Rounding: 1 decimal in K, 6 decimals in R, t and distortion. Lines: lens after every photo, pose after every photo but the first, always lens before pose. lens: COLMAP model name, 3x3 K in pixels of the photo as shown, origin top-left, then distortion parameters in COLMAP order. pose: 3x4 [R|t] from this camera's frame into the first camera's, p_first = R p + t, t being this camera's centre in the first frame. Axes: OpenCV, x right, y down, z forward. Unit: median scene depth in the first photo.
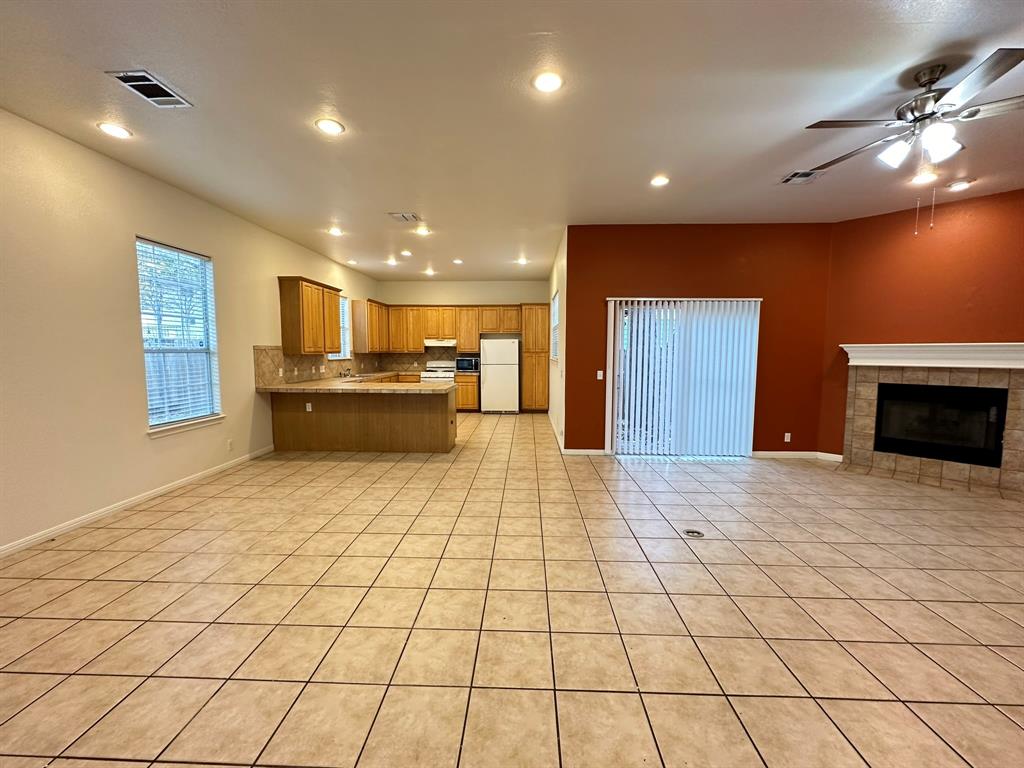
lens RADIAL K [[404.6, 0, 512.9], [0, 404.6, 386.5], [0, 0, 1]] dist [-0.004386, 0.000854]
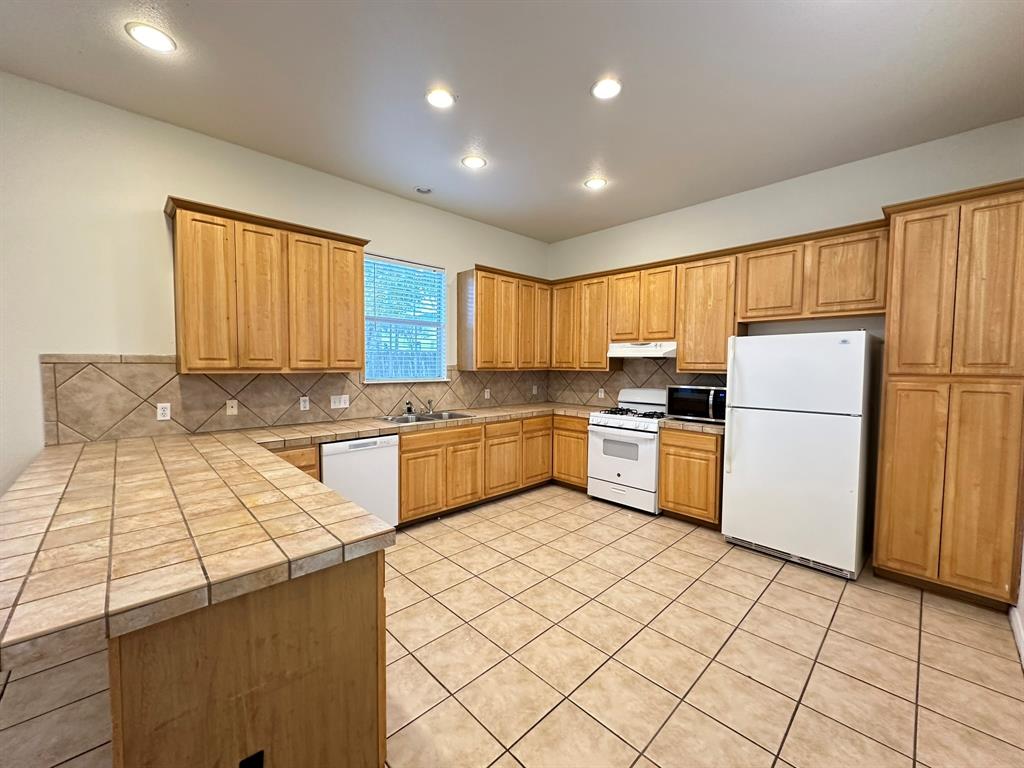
lens RADIAL K [[404.6, 0, 512.2], [0, 404.6, 384.9], [0, 0, 1]] dist [-0.004386, 0.000854]
pose [[0.719823, 0.036939, -0.693175, 0.031462], [-0.065704, 0.997726, -0.015061, -0.054127], [0.691042, 0.056385, 0.720612, 0.593386]]
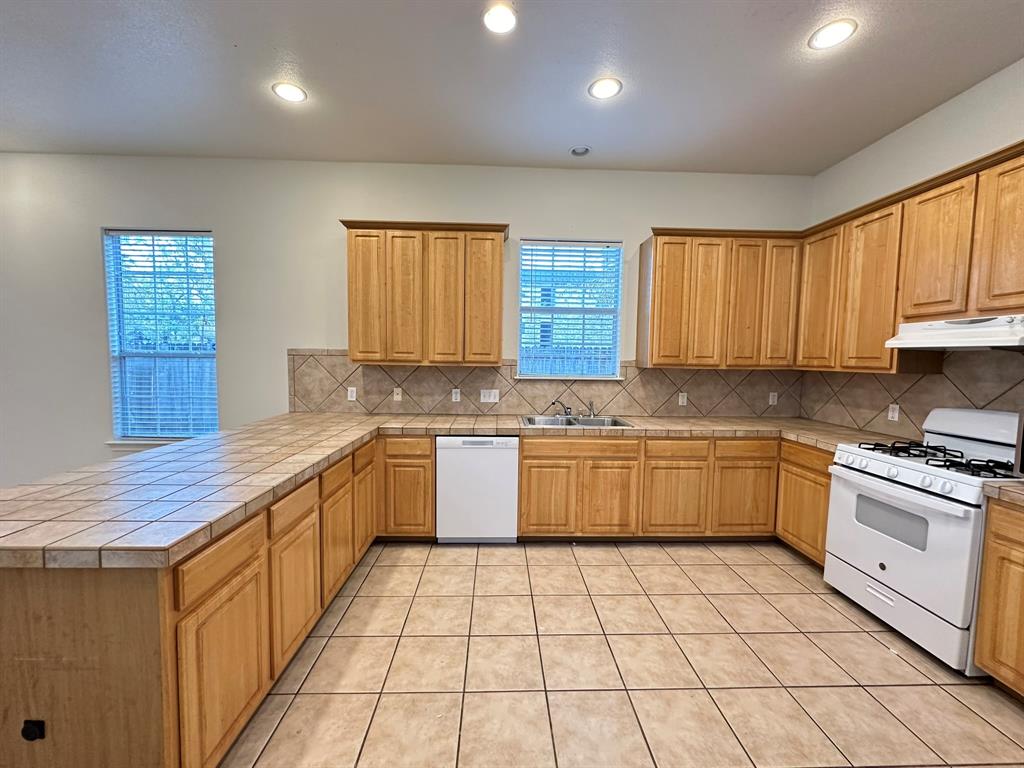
lens RADIAL K [[404.6, 0, 514.4], [0, 404.6, 385.1], [0, 0, 1]] dist [-0.004386, 0.000854]
pose [[0.071621, 0.064042, -0.995374, 0.026753], [-0.103485, 0.993028, 0.056445, -0.067286], [0.992049, 0.098964, 0.077749, 0.753205]]
